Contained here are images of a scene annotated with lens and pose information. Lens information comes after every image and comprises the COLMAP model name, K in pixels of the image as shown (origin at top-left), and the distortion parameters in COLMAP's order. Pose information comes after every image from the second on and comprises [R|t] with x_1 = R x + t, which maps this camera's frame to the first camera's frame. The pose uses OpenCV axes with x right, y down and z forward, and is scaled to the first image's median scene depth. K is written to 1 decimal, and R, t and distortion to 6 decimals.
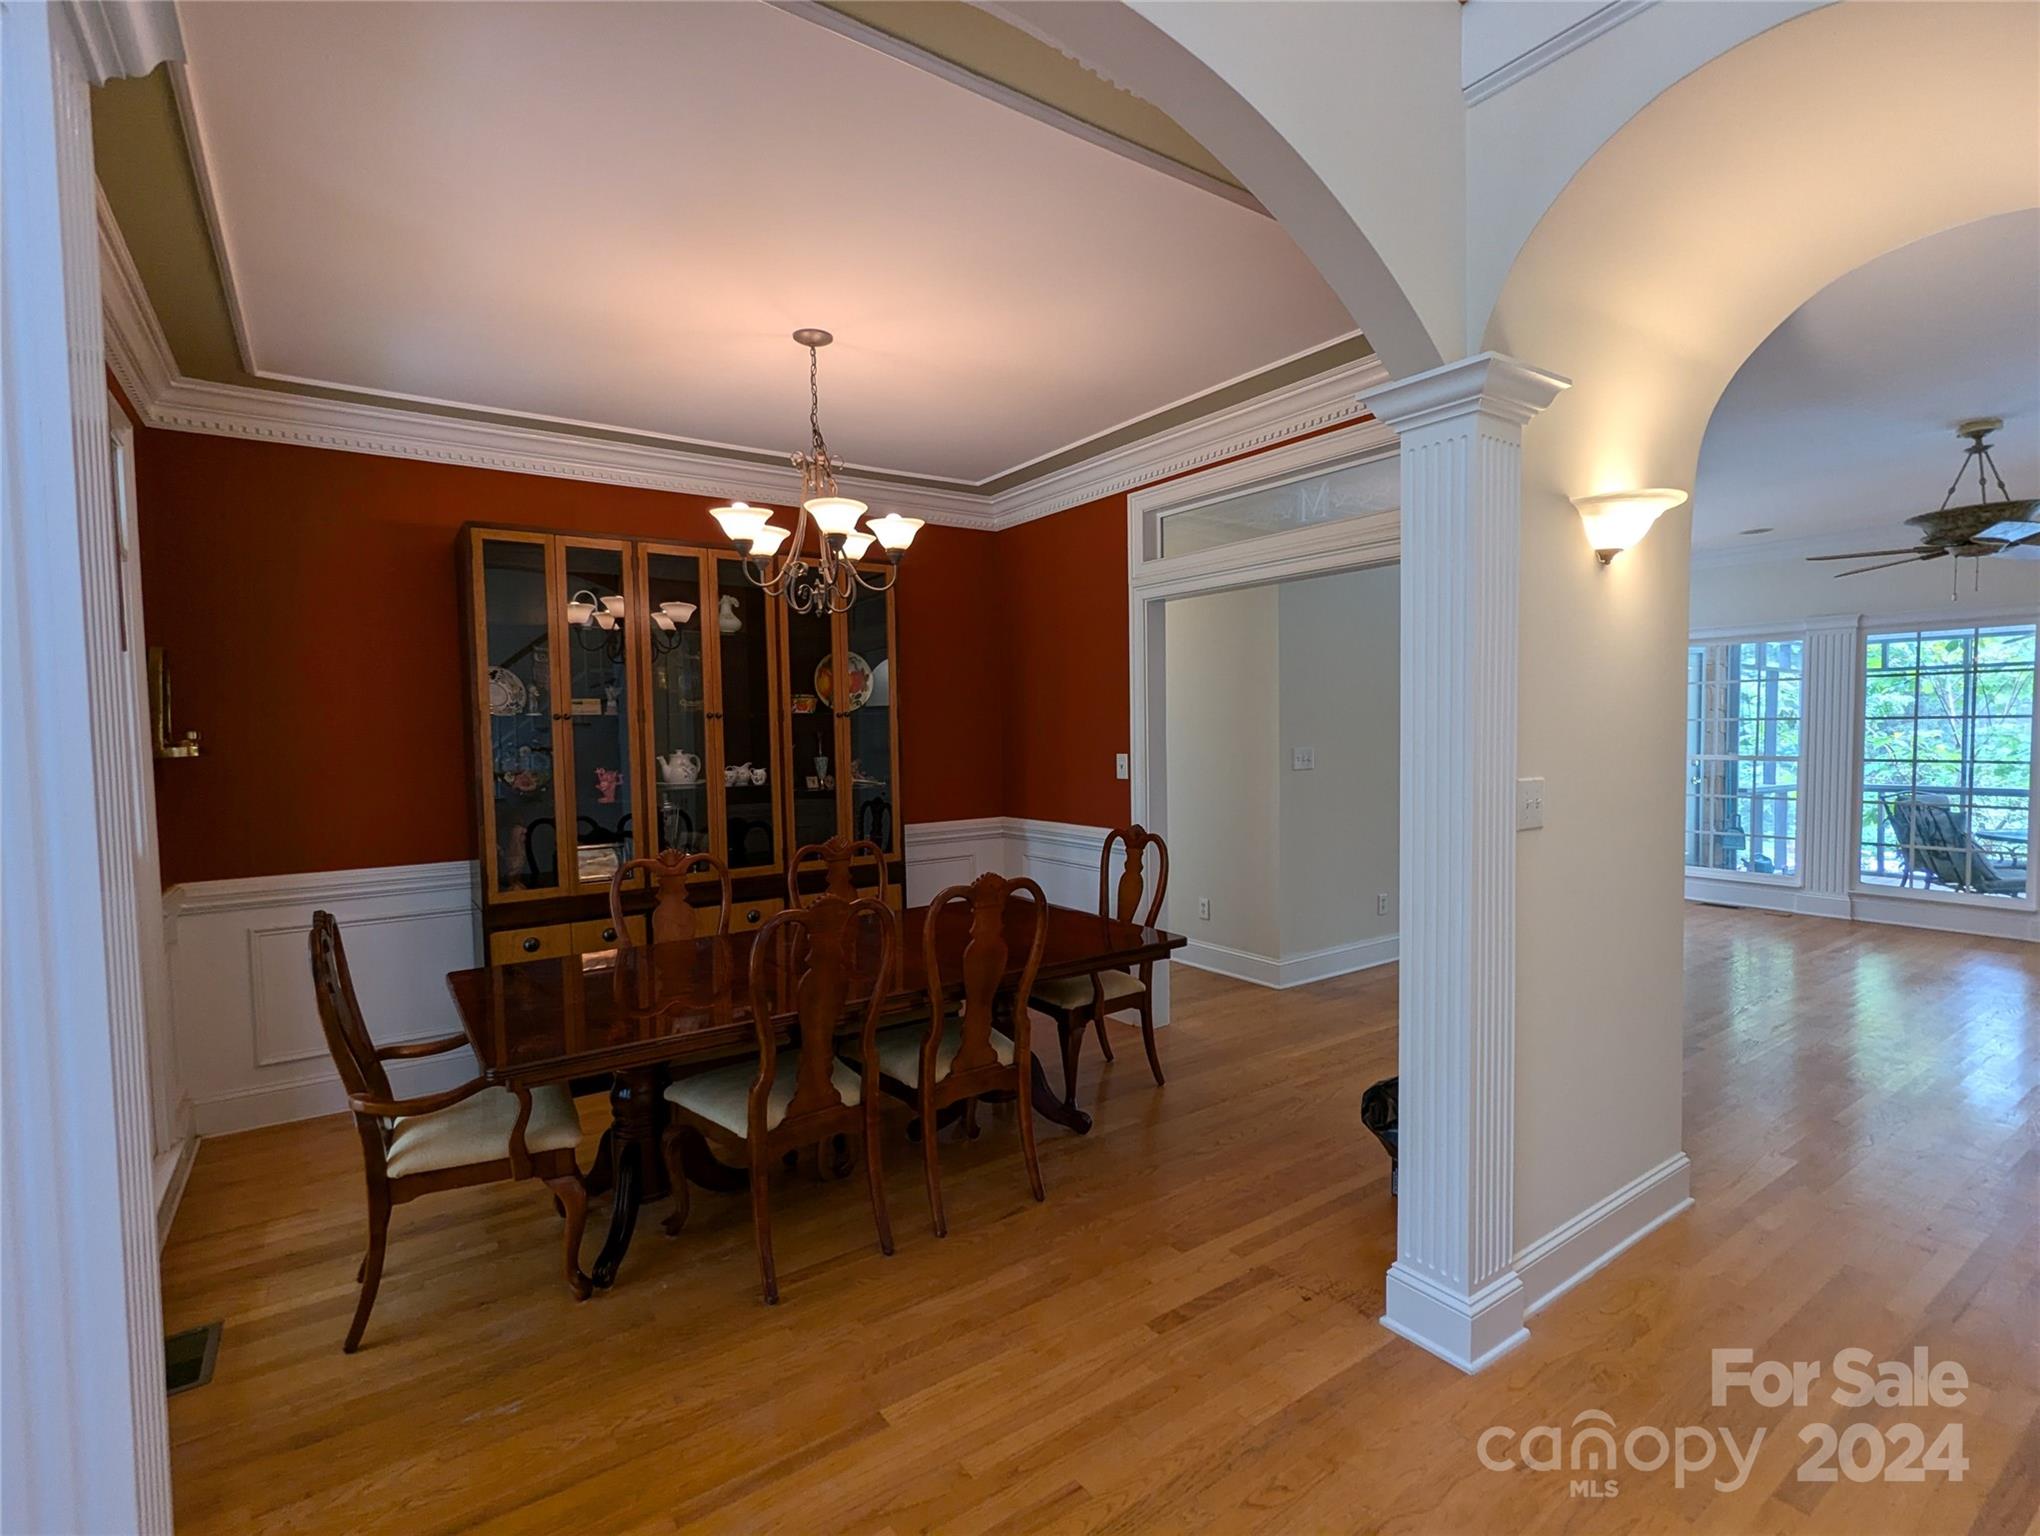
lens RADIAL K [[975.8, 0, 1023.8], [0, 975.8, 777.9], [0, 0, 1]] dist [-0.004820, 0.006853]
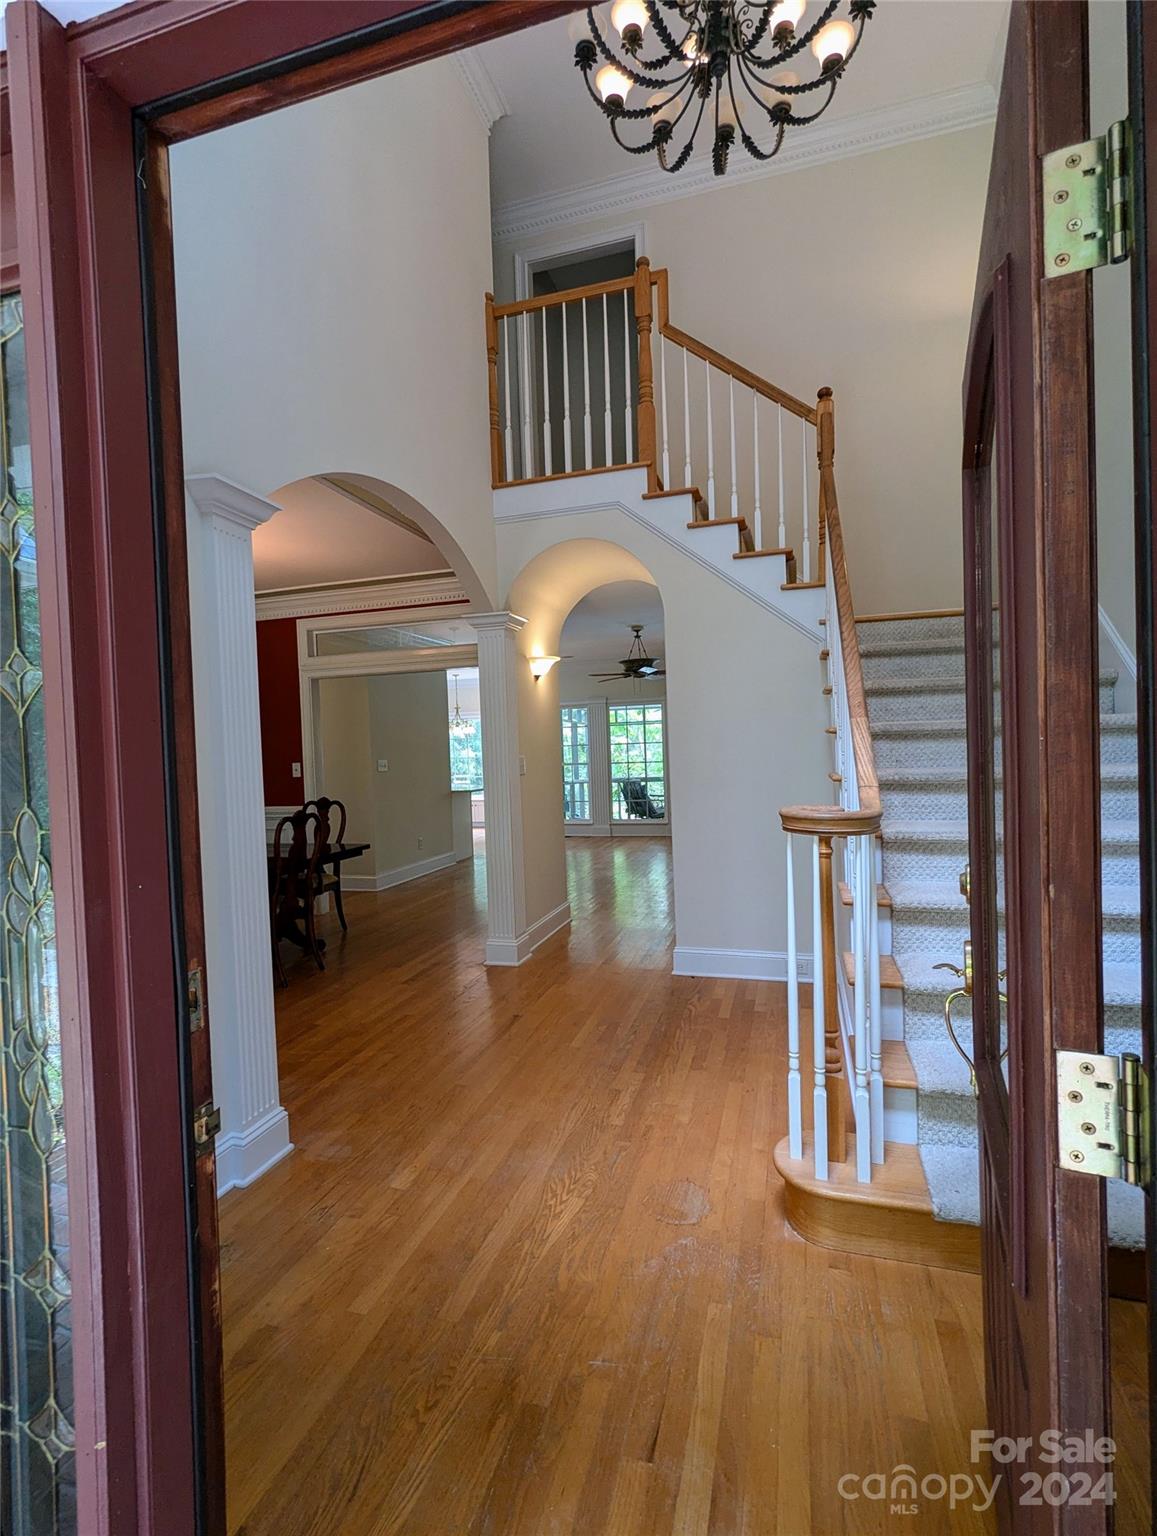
lens RADIAL K [[734.7, 0, 578.5], [0, 734.7, 768.0], [0, 0, 1]] dist [-0.004820, 0.006853]
pose [[0.784831, -0.025477, 0.619186, -0.325307], [0.053679, 0.998194, -0.026967, 0.048844], [-0.617381, 0.054402, 0.784781, -0.371816]]
